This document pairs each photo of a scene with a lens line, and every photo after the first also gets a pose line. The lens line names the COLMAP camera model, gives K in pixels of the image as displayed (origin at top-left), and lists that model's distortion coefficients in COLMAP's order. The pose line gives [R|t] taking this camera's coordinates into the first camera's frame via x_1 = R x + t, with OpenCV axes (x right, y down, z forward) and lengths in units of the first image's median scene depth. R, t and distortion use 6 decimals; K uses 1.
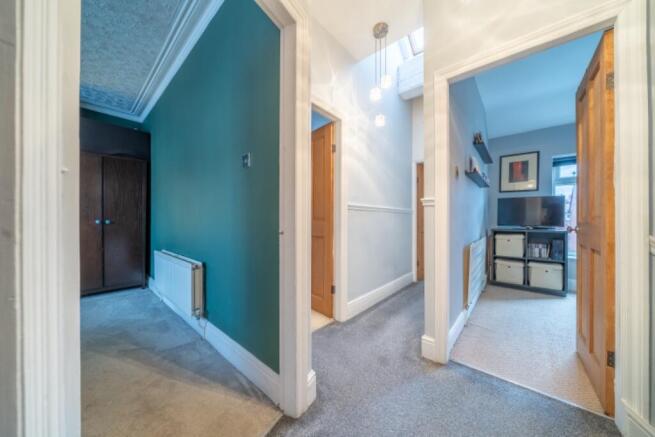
lens RADIAL K [[230.6, 0, 322.9], [0, 230.6, 219.2], [0, 0, 1]] dist [-0.008602, 0.000452]
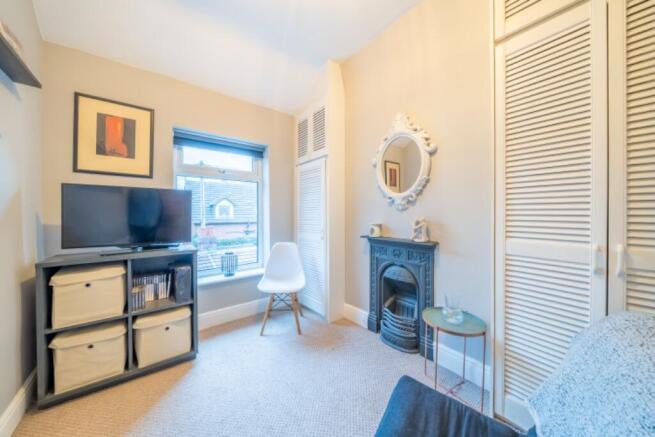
lens RADIAL K [[230.6, 0, 324.9], [0, 230.6, 220.4], [0, 0, 1]] dist [-0.008602, 0.000452]
pose [[0.164588, -0.001630, 0.986361, 0.472928], [0.002904, 0.999995, 0.001168, -0.023530], [-0.986358, 0.002672, 0.164592, 0.508358]]
